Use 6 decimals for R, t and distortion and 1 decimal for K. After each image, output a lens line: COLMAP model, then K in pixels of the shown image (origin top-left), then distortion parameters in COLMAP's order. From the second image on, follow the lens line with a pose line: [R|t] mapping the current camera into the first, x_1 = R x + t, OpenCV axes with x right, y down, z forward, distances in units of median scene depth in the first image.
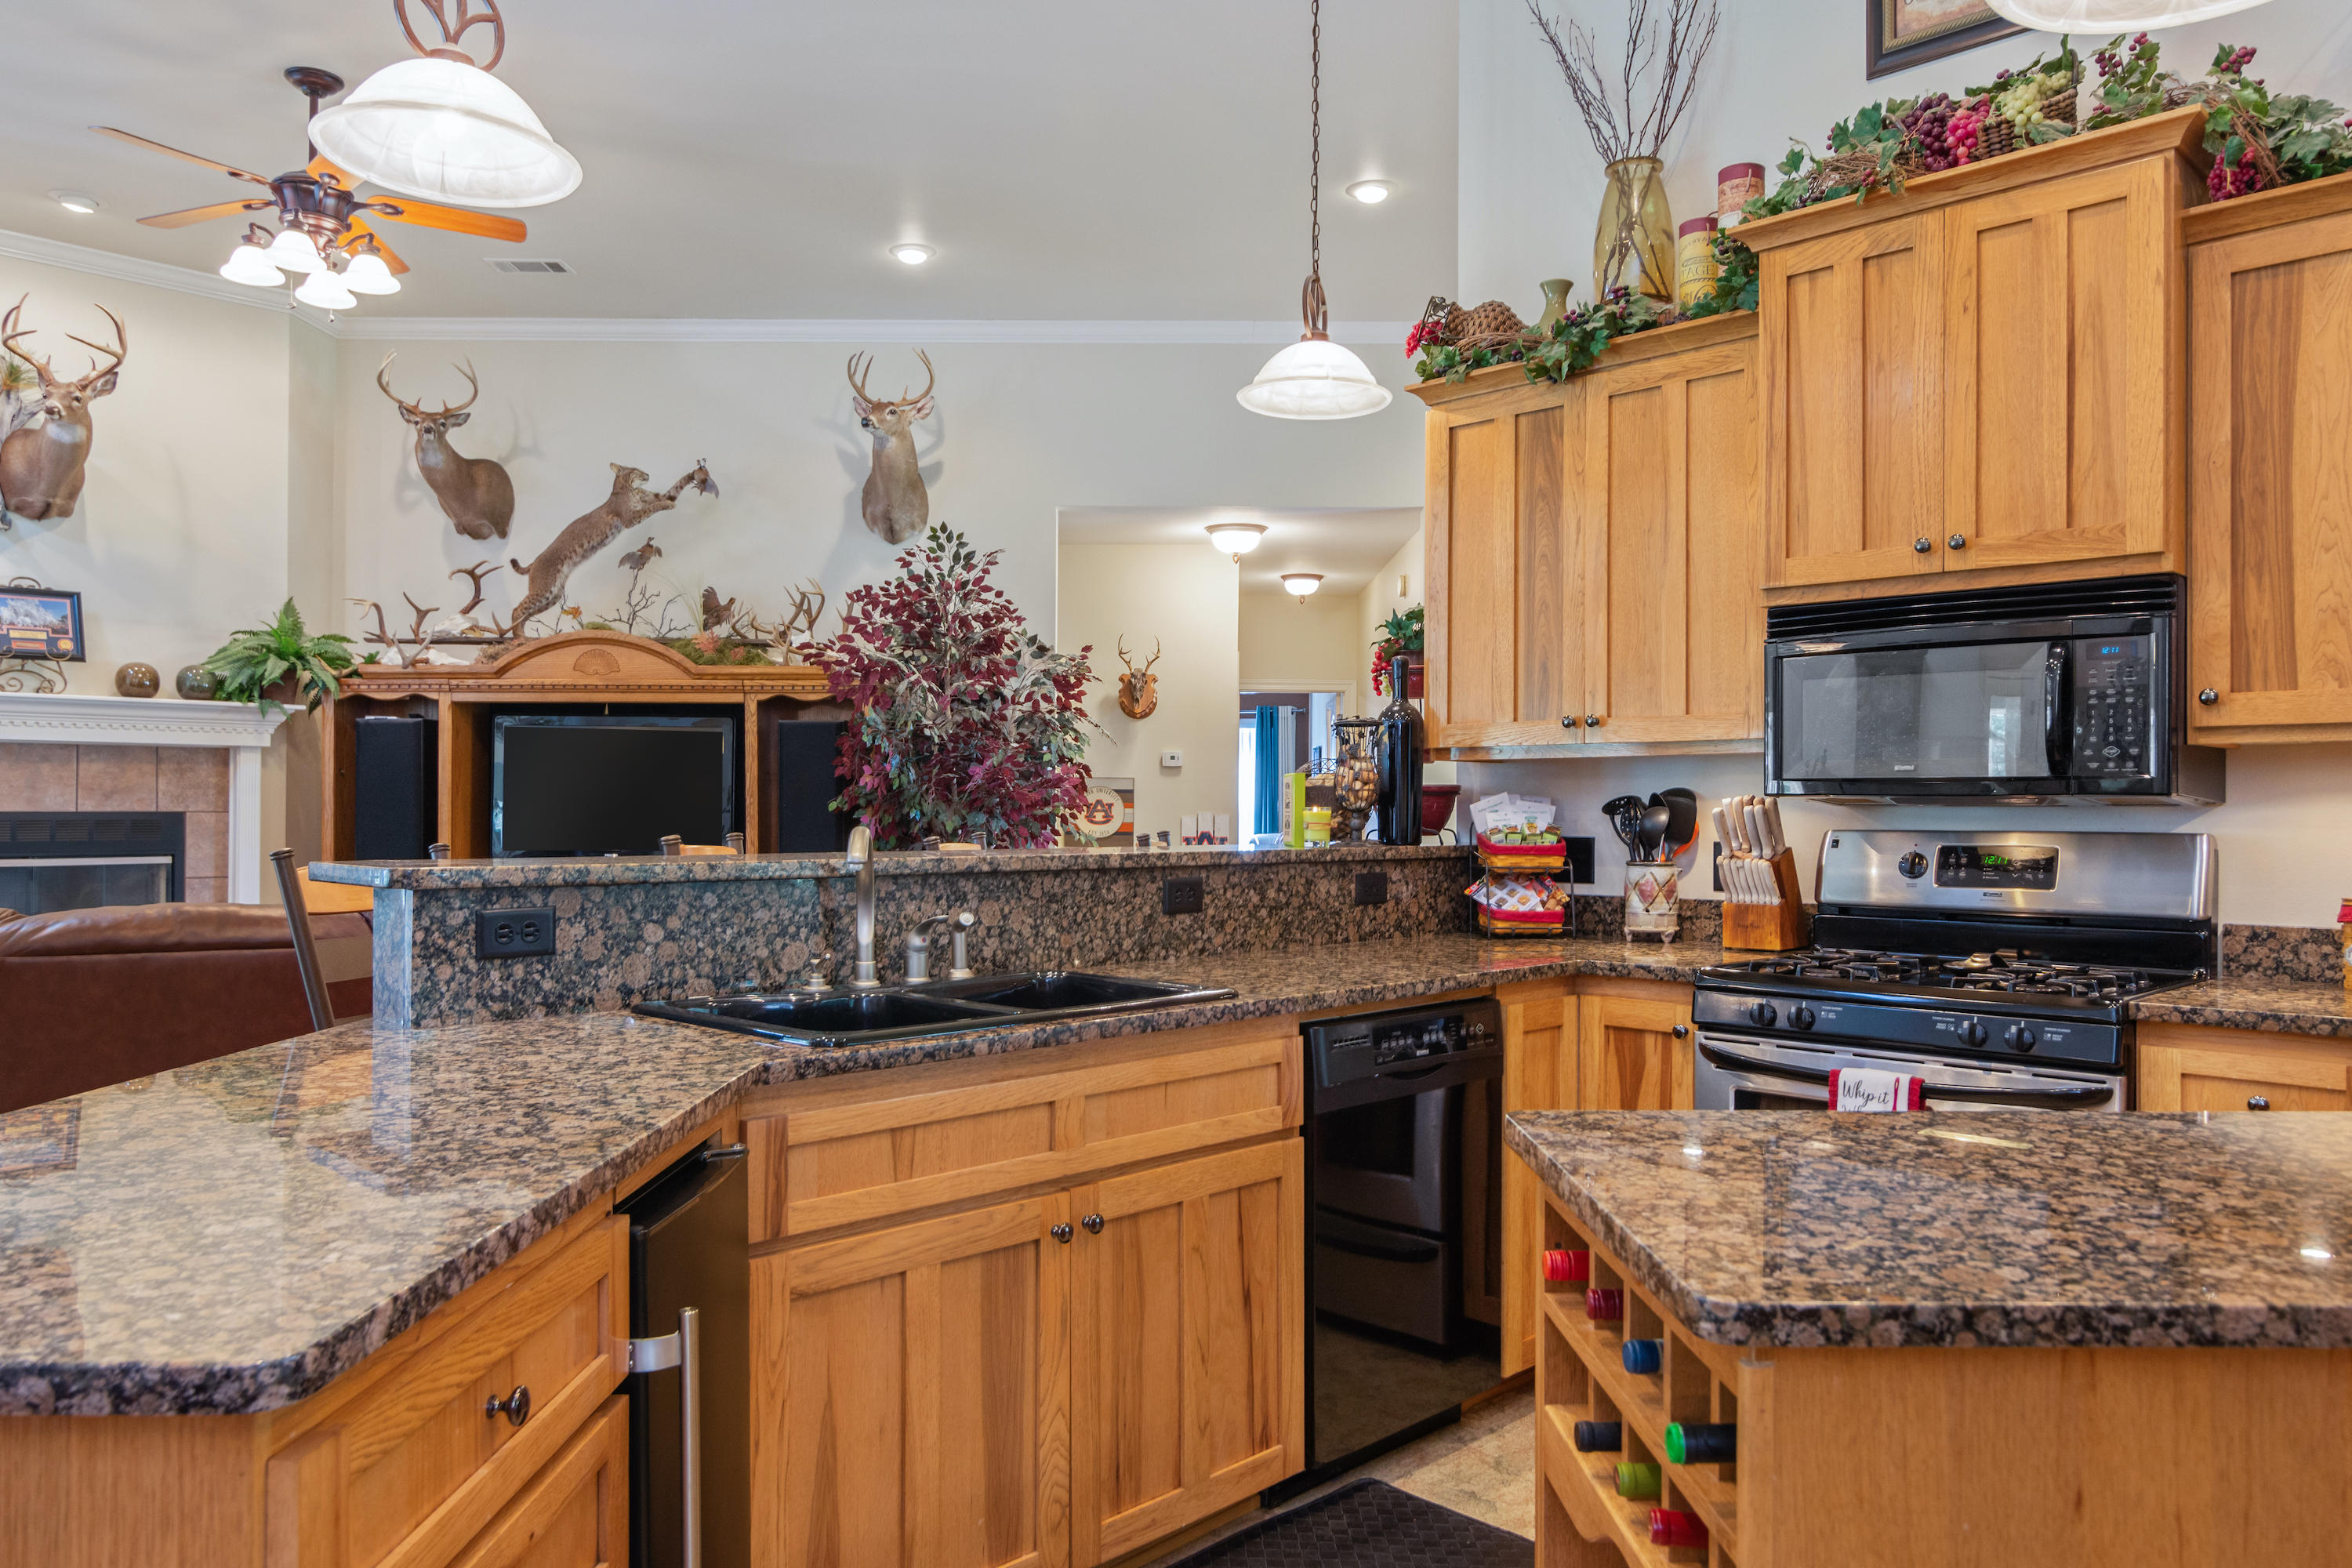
lens RADIAL K [[1601.3, 0, 1175.8], [0, 1601.3, 799.0], [0, 0, 1]] dist [-0.001010, 0.001171]
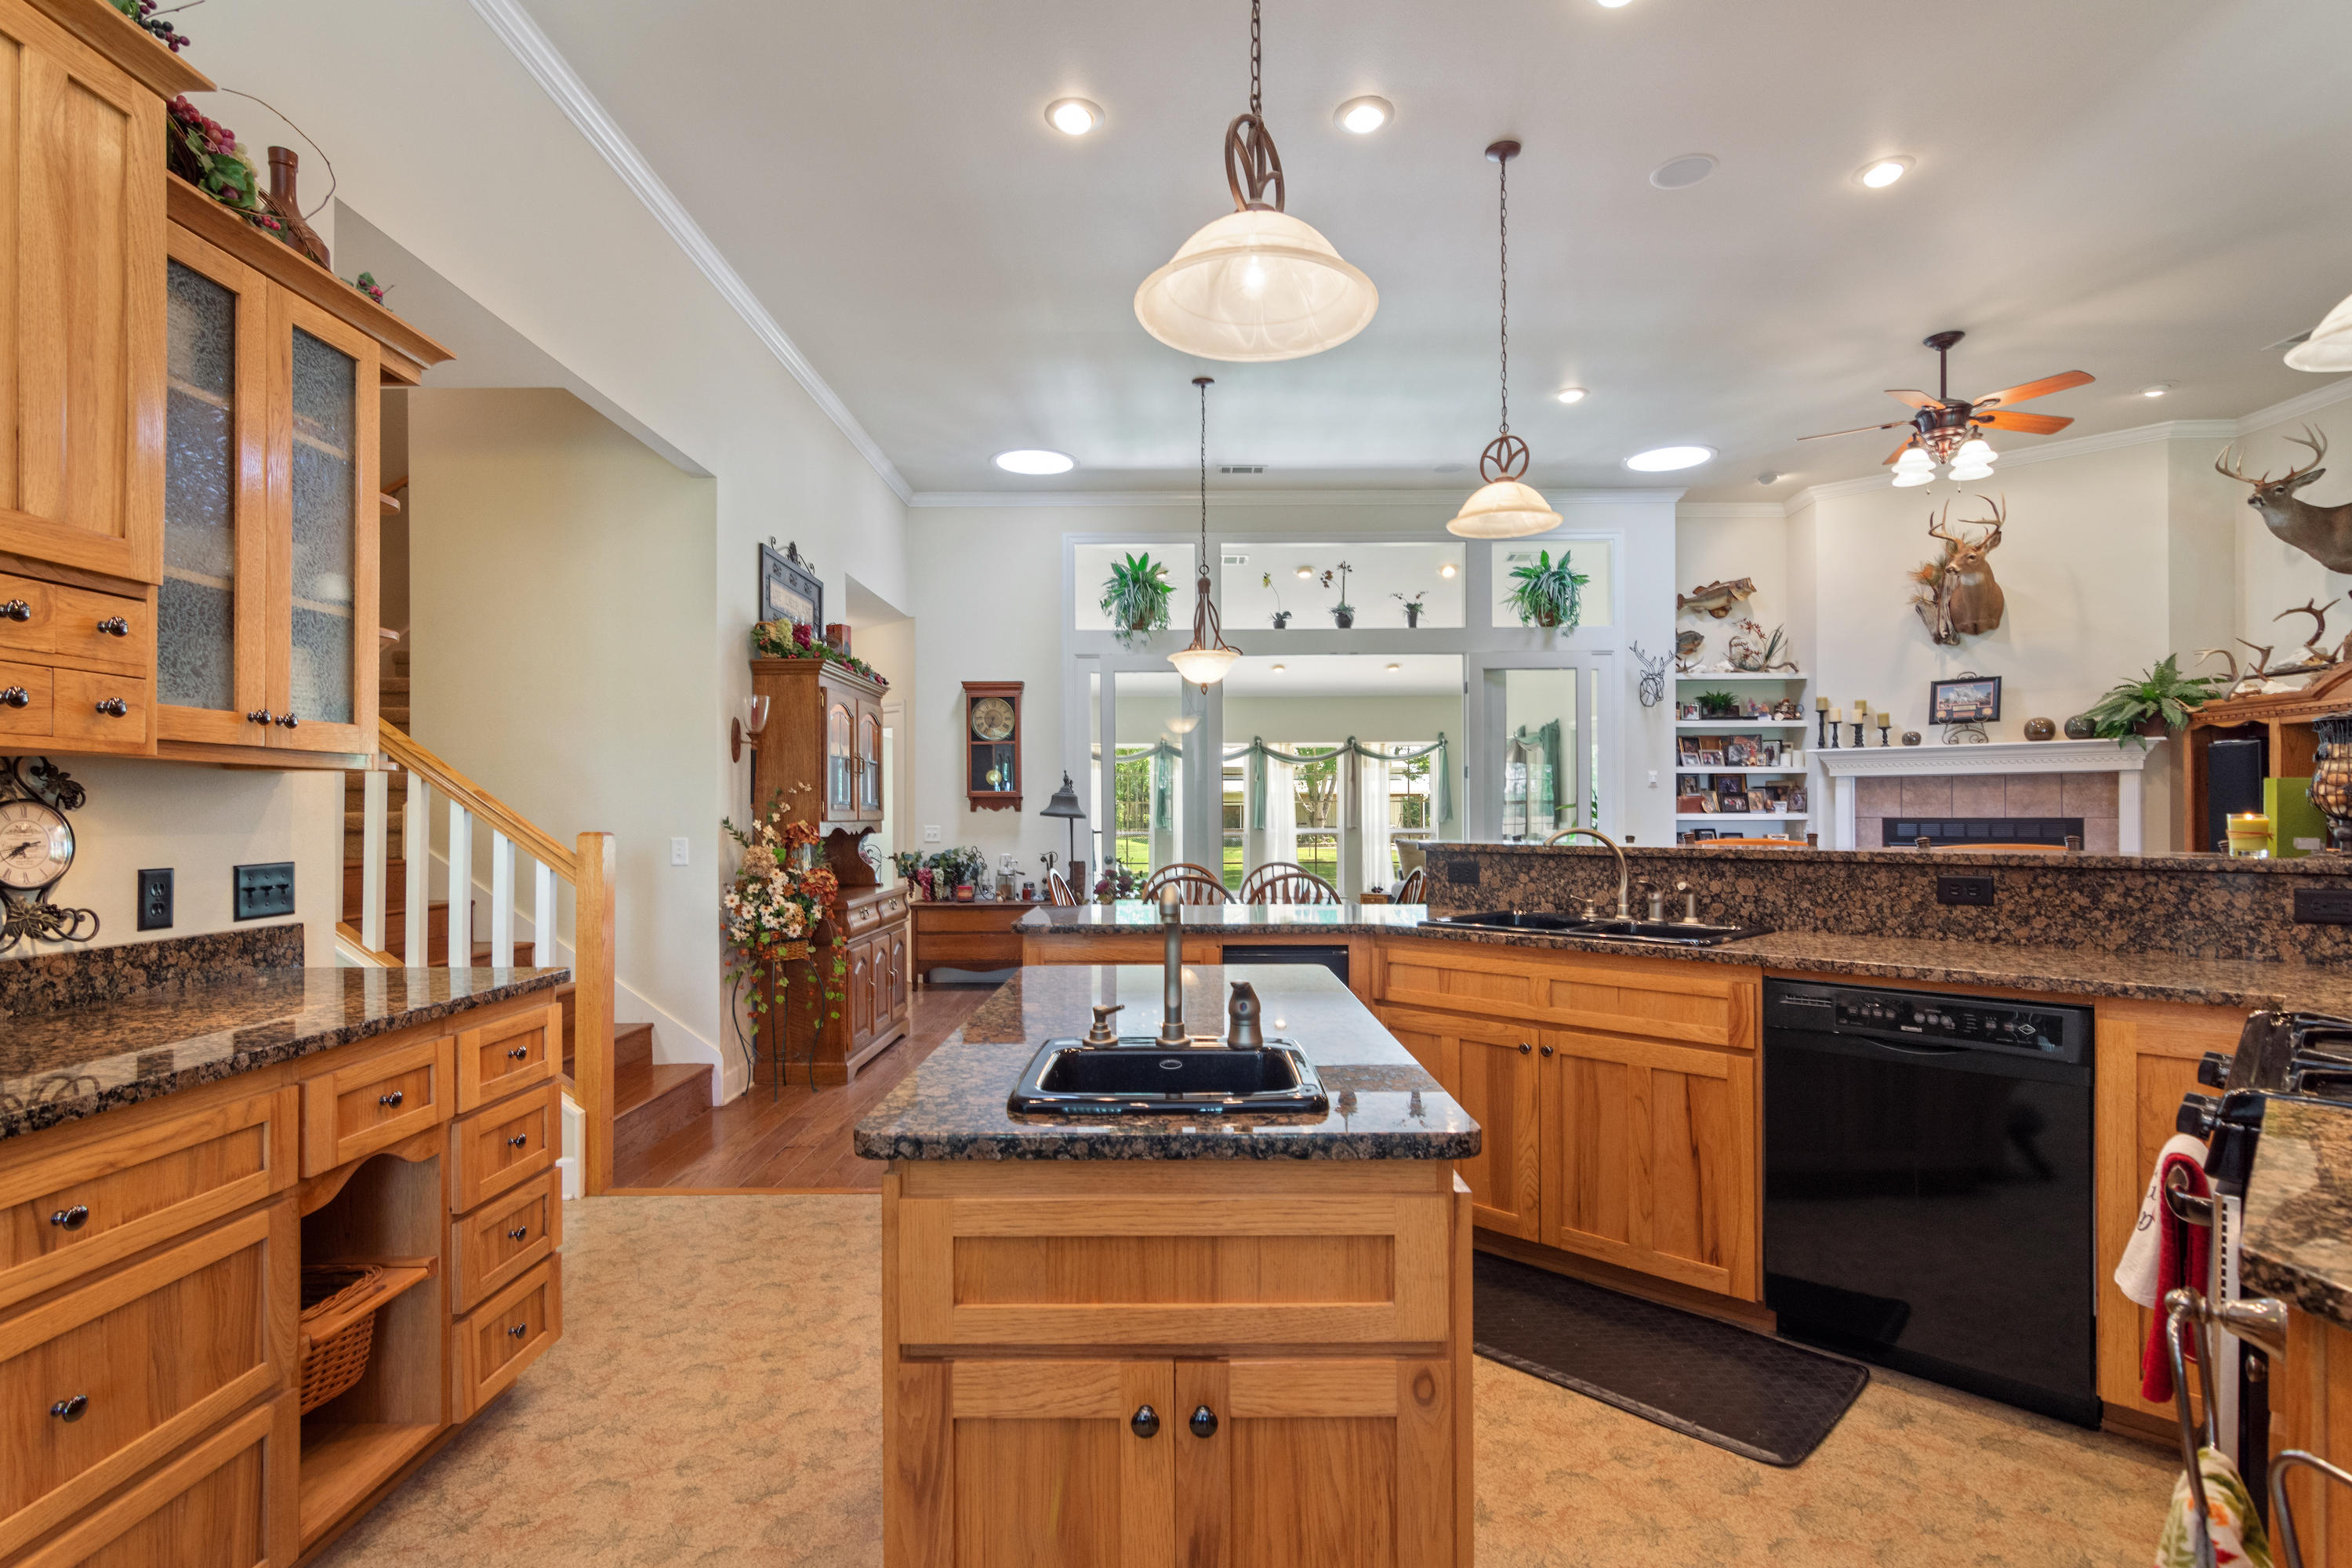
lens RADIAL K [[1133.1, 0, 1171.2], [0, 1133.1, 812.8], [0, 0, 1]] dist [-0.004539, 0.003945]
pose [[-0.007398, -0.004668, -0.999962, 0.749527], [0.009228, 0.999946, -0.004736, 0.001576], [0.999930, -0.009263, -0.007355, 0.367416]]
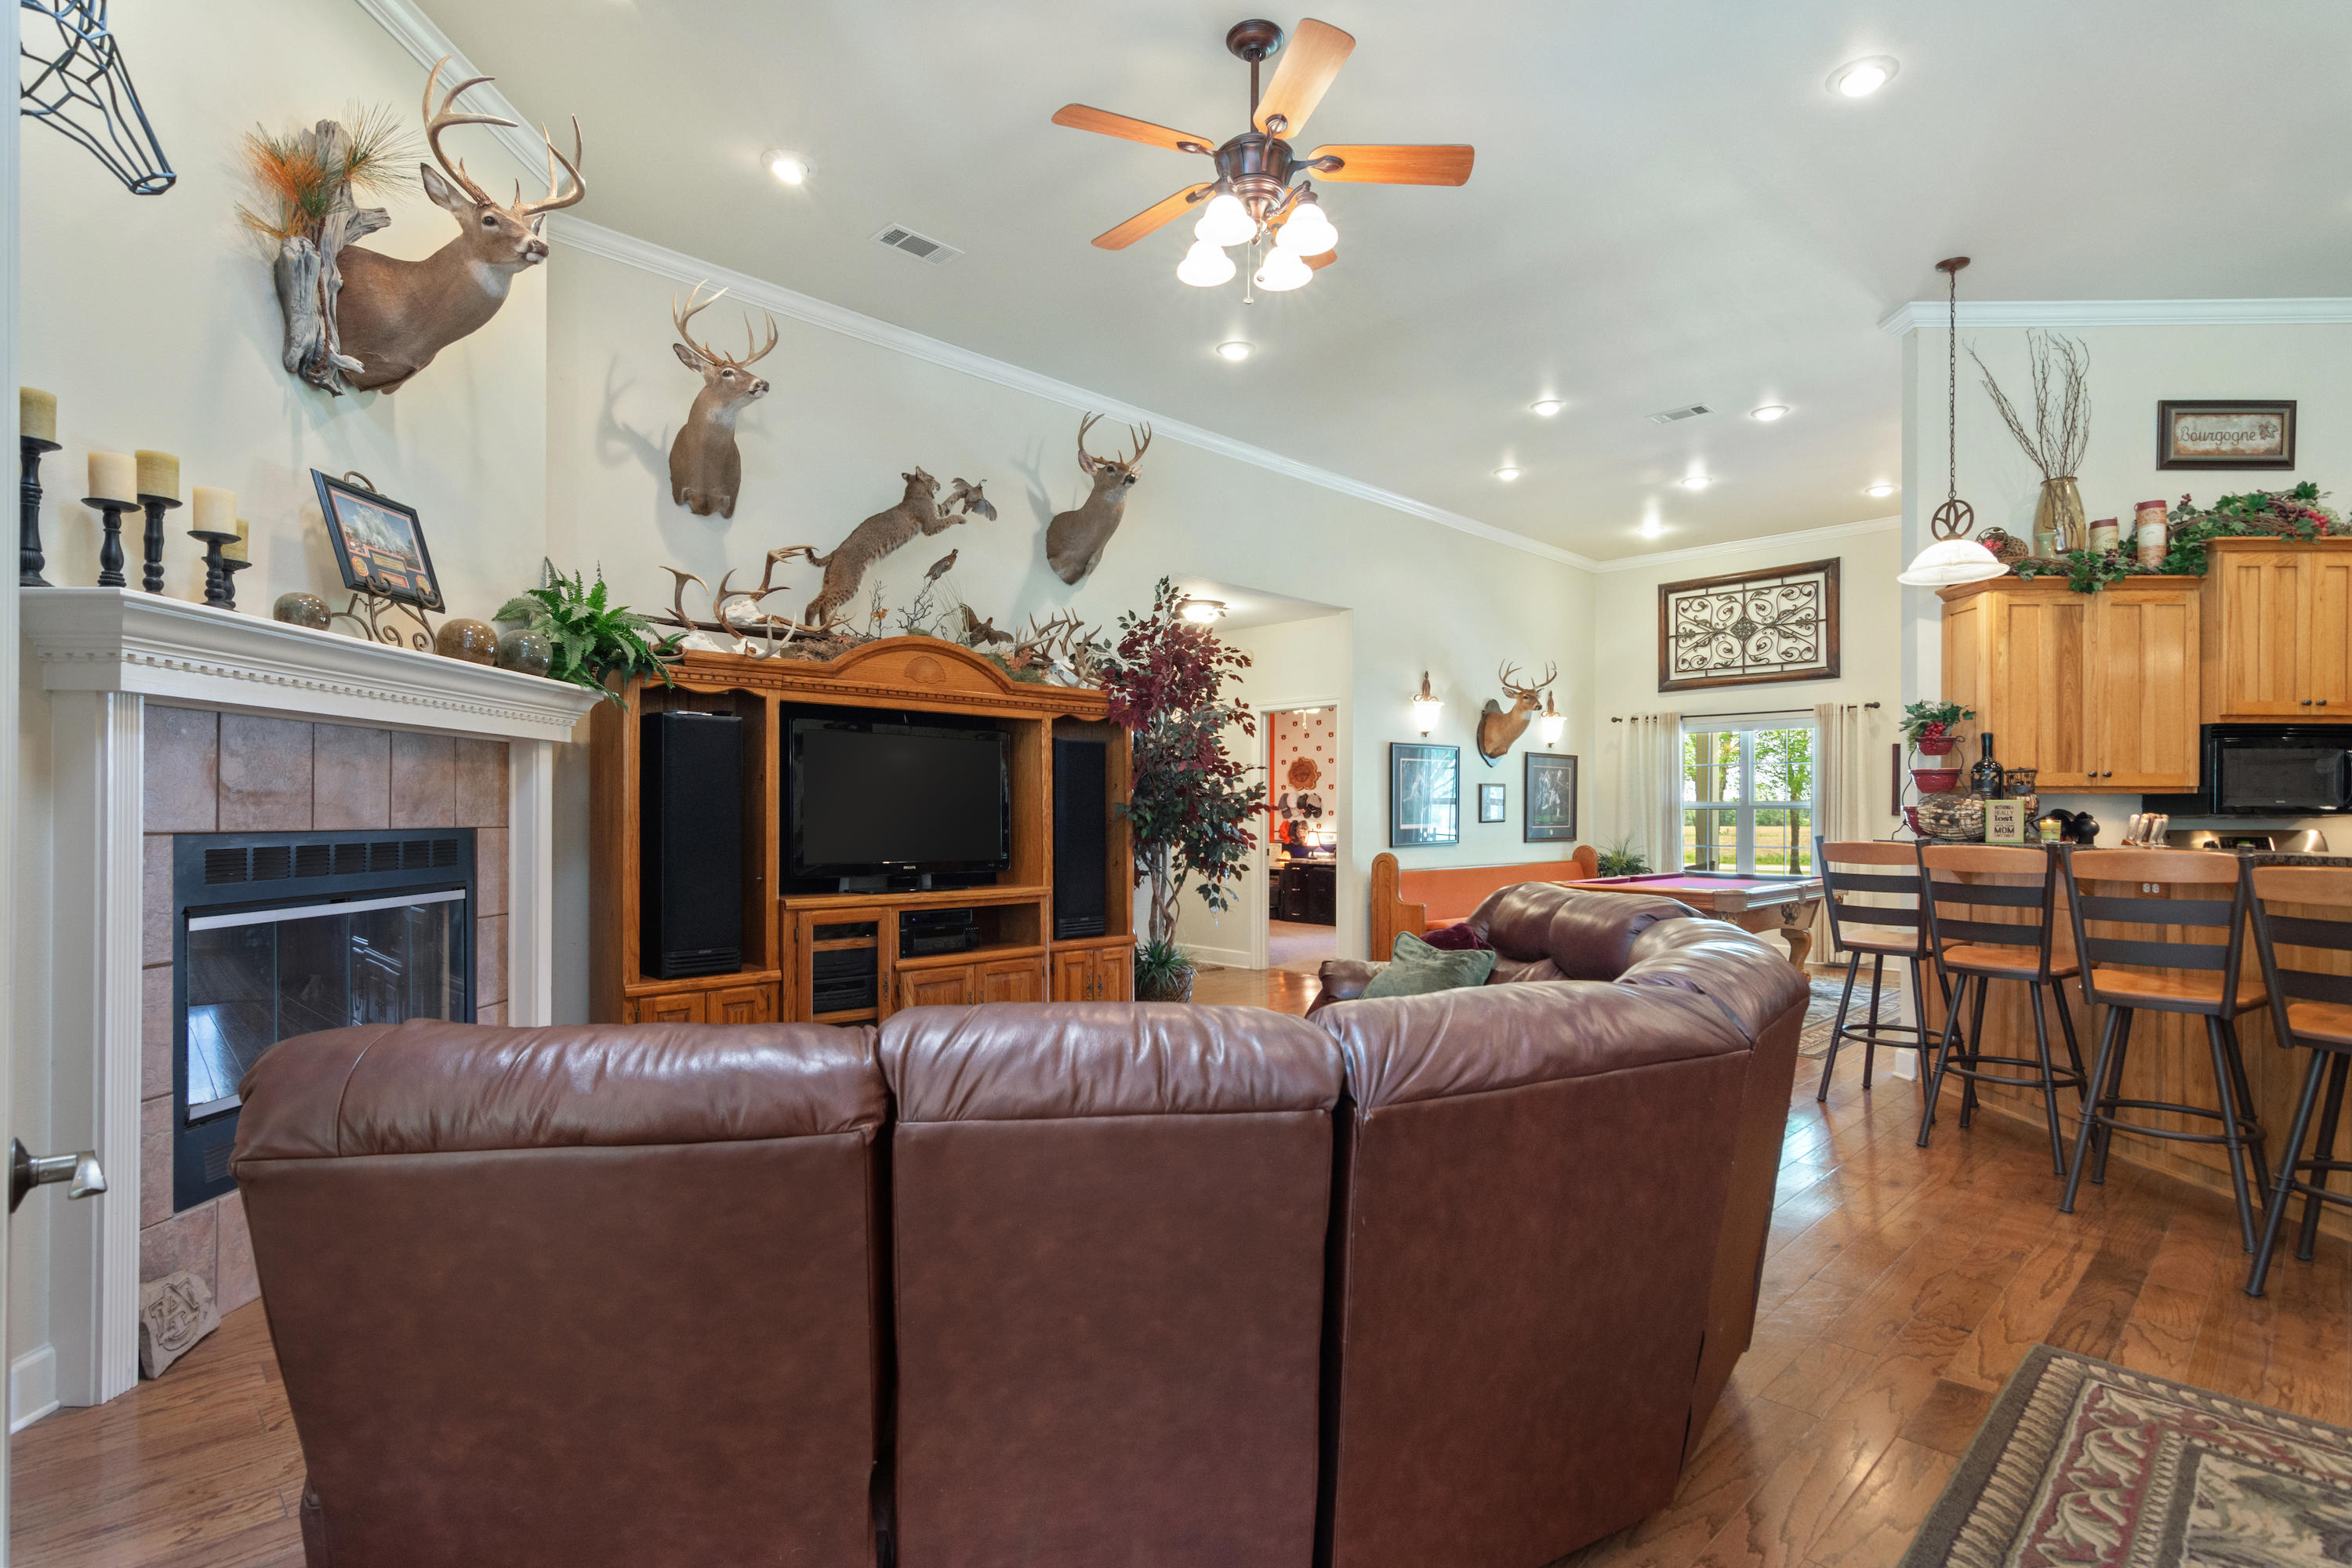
lens RADIAL K [[1133.1, 0, 1179.7], [0, 1133.1, 817.3], [0, 0, 1]] dist [-0.004539, 0.003945]
pose [[0.721030, -0.004096, 0.692892, -1.412025], [-0.004382, 0.999936, 0.010471, -0.006532], [-0.692890, -0.010586, 0.720966, 0.762343]]
